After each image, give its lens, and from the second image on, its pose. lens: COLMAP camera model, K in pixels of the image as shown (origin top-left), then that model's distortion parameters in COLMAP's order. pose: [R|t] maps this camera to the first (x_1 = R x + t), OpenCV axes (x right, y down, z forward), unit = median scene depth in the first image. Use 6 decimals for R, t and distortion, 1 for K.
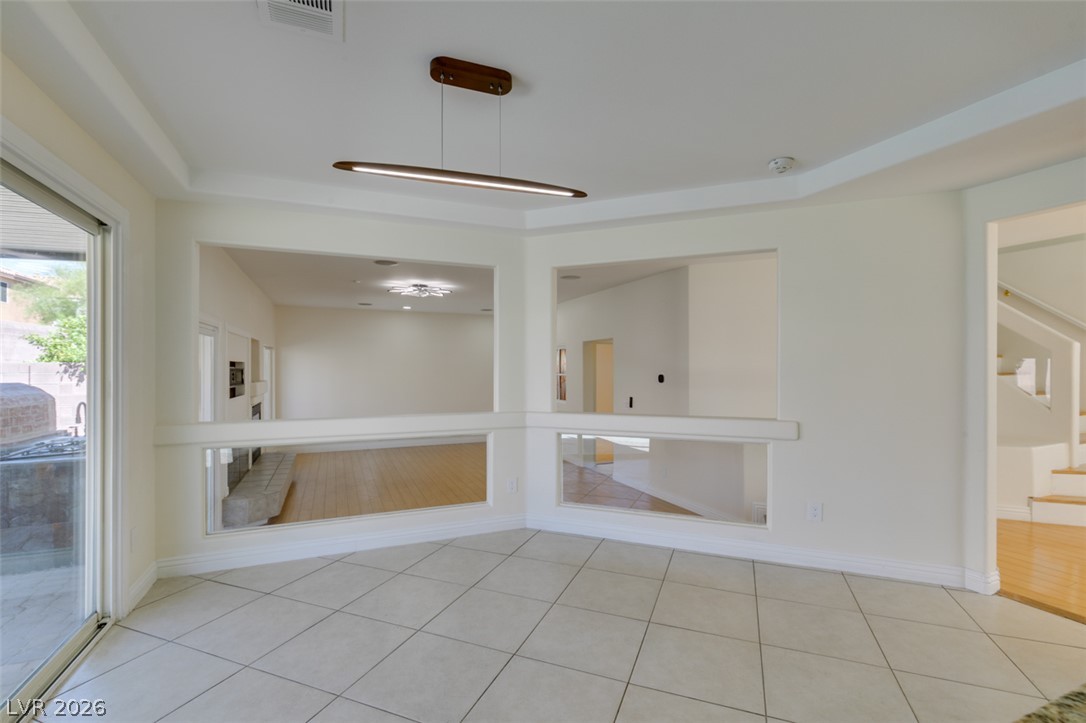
lens RADIAL K [[482.8, 0, 543.0], [0, 482.8, 361.5], [0, 0, 1]] dist [-0.001076, -0.000014]
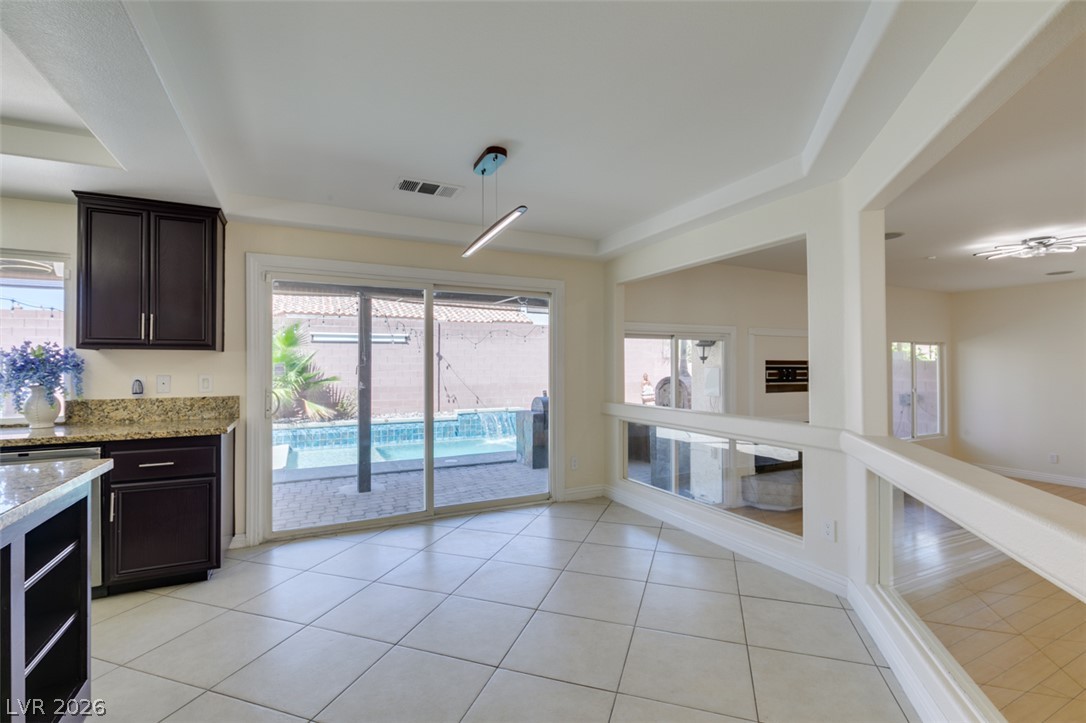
lens RADIAL K [[492.5, 0, 543.0], [0, 492.5, 361.5], [0, 0, 1]] dist [-0.002848, -0.000303]
pose [[0.053177, -0.007943, -0.998554, 0.646597], [0.013823, 0.999878, -0.007218, 0.004290], [0.998489, -0.013419, 0.053280, 0.532025]]
